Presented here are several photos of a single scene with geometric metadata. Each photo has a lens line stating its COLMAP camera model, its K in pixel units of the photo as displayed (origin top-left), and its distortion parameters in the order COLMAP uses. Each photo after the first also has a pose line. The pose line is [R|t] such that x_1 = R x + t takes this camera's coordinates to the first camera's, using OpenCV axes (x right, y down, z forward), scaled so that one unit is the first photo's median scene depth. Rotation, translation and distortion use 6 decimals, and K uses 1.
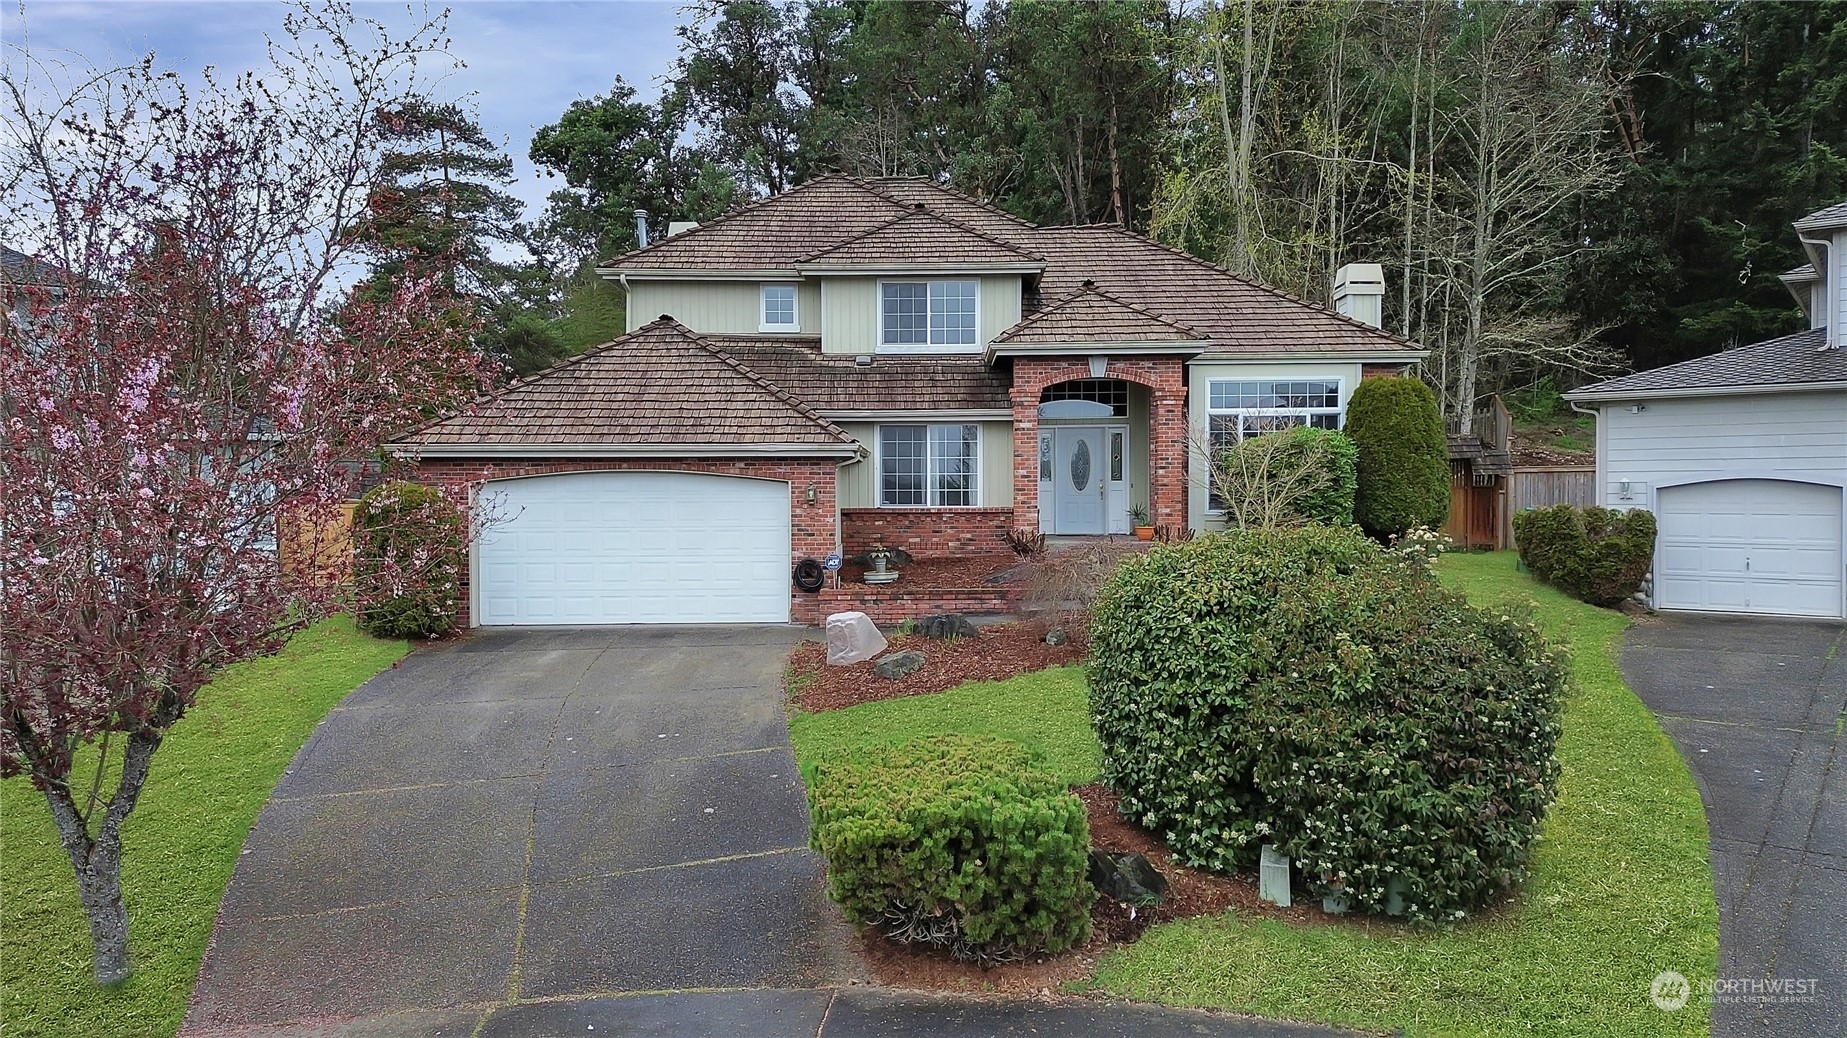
lens RADIAL K [[1307.9, 0, 923.5], [0, 1307.9, 519.0], [0, 0, 1]] dist [0.067804, -0.067947]
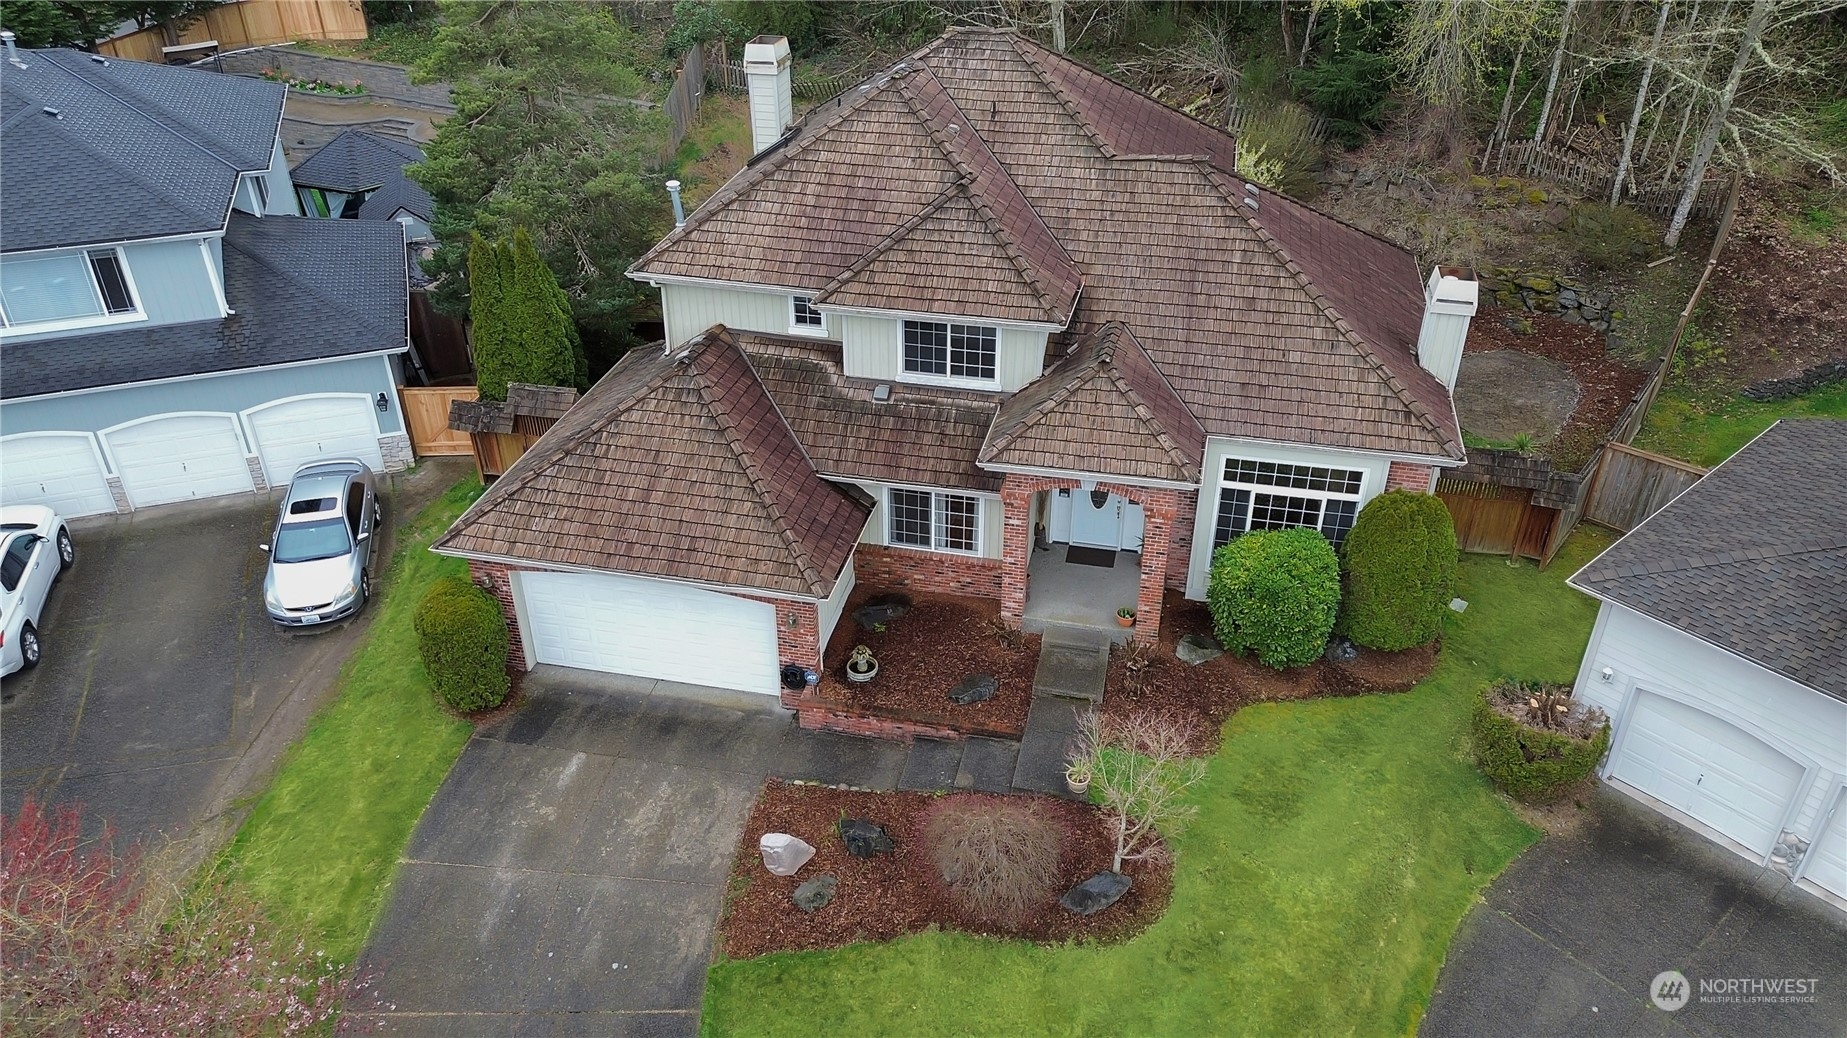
lens RADIAL K [[1307.9, 0, 923.5], [0, 1307.9, 519.0], [0, 0, 1]] dist [0.067804, -0.067947]
pose [[0.976901, 0.115265, -0.179939, 0.184191], [-0.006789, 0.858368, 0.512990, -0.574474], [0.213583, -0.499919, 0.839323, 0.119358]]
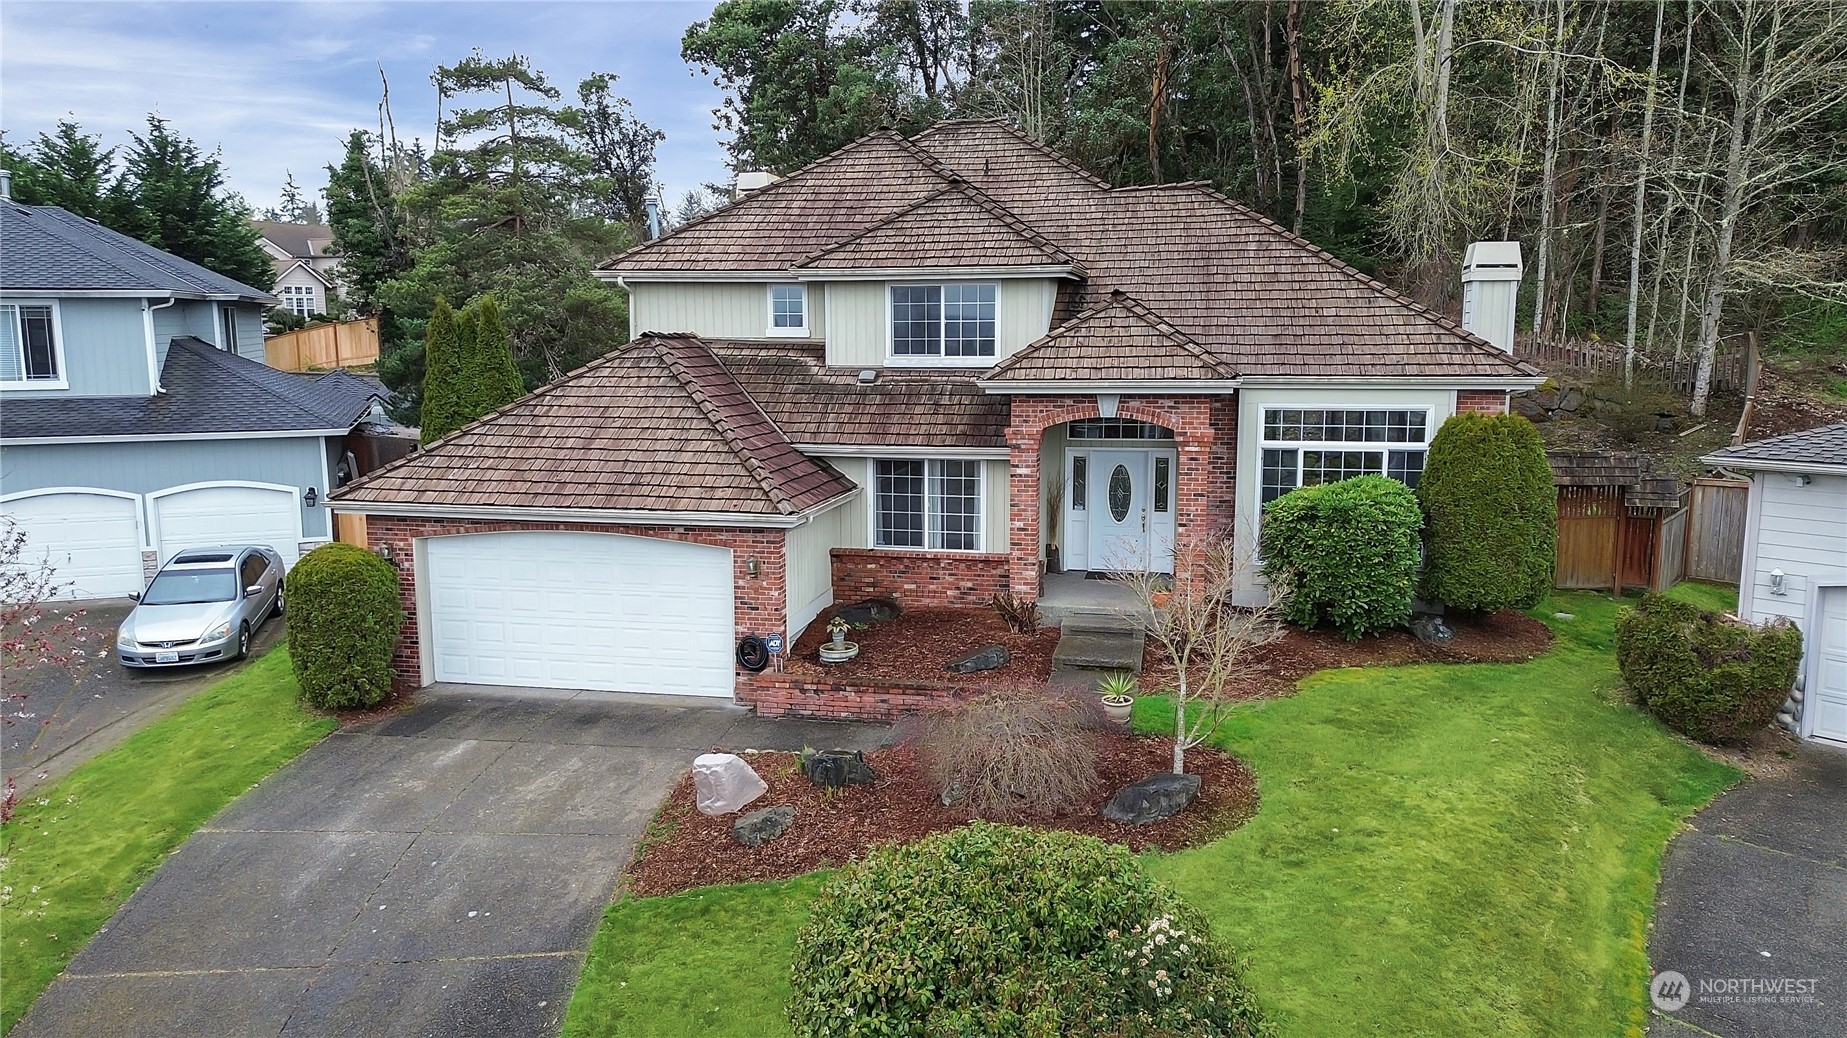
lens RADIAL K [[1307.9, 0, 923.5], [0, 1307.9, 519.0], [0, 0, 1]] dist [0.067804, -0.067947]
pose [[0.977759, 0.032328, -0.207225, 0.186038], [-0.004927, 0.991317, 0.131403, -0.147410], [0.209673, -0.127460, 0.969428, 0.135825]]
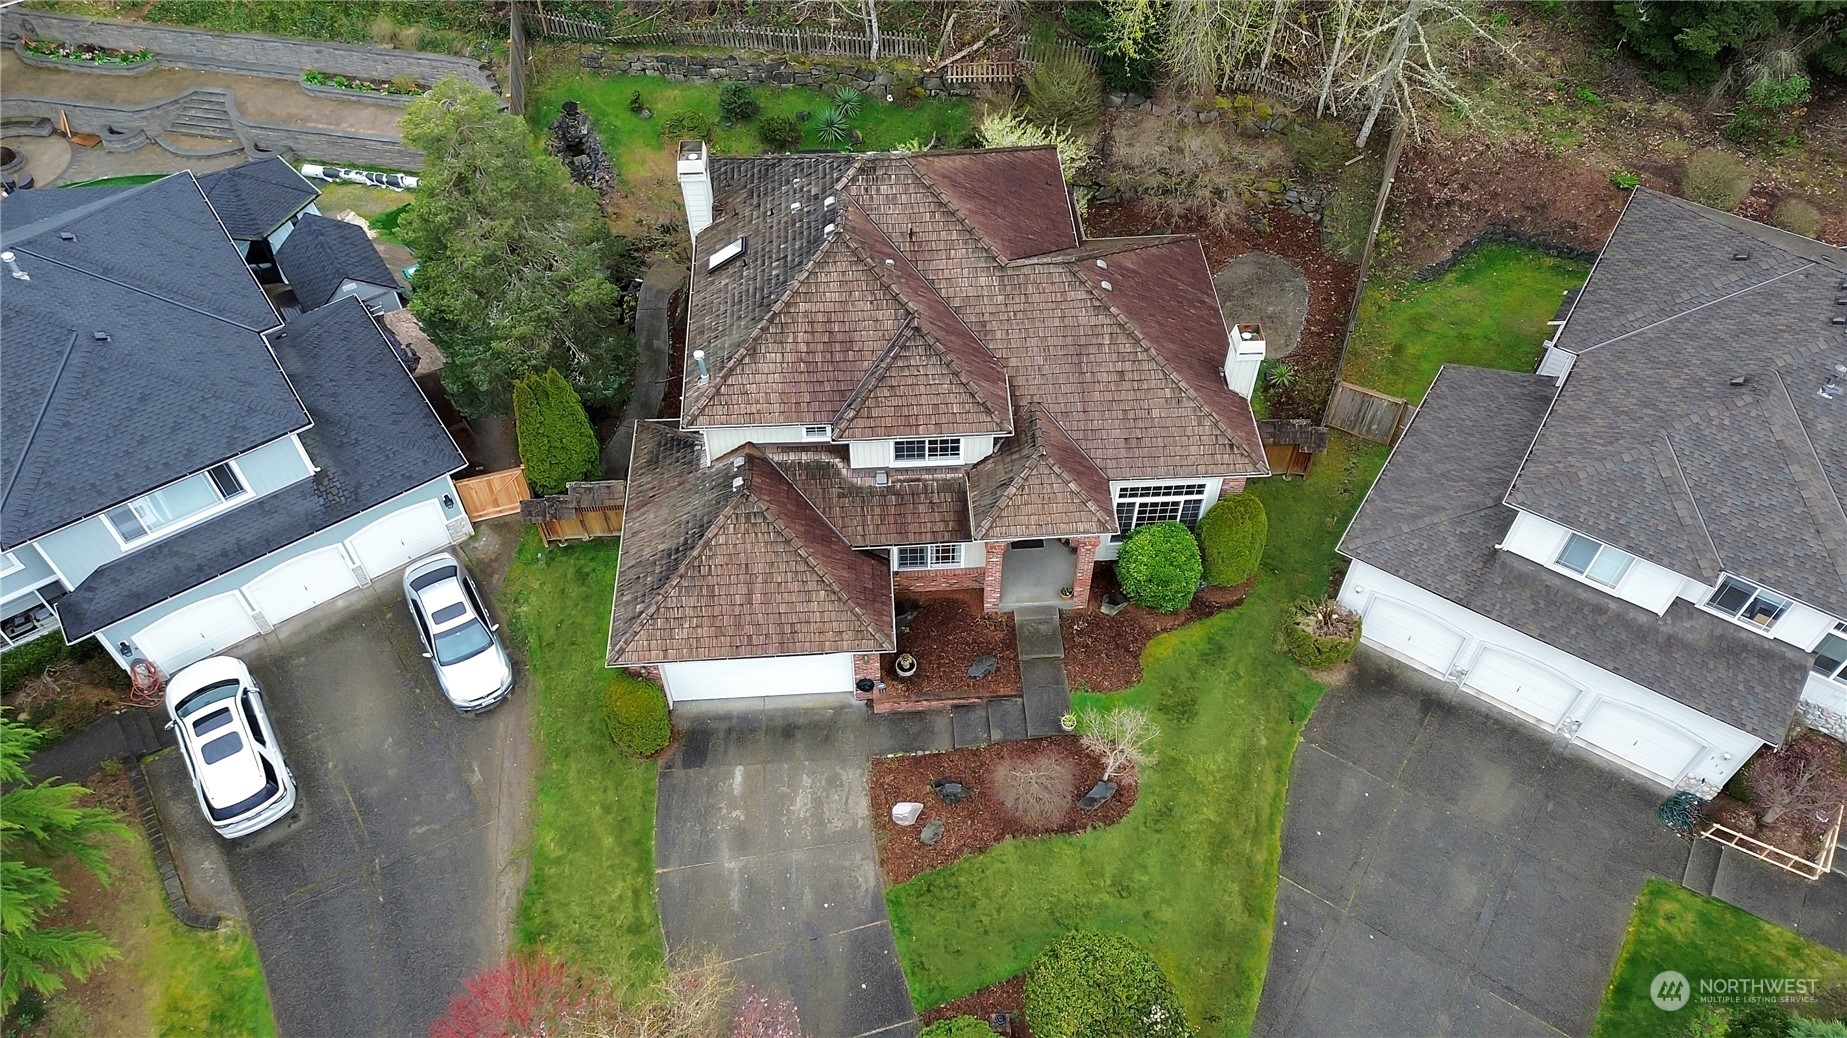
lens RADIAL K [[1305.7, 0, 926.9], [0, 1305.7, 516.1], [0, 0, 1]] dist [0.125041, -0.242514]
pose [[0.997717, -0.047326, 0.048171, -0.069510], [-0.005235, 0.656988, 0.753883, -1.210006], [-0.067326, -0.752414, 0.655241, 0.035725]]
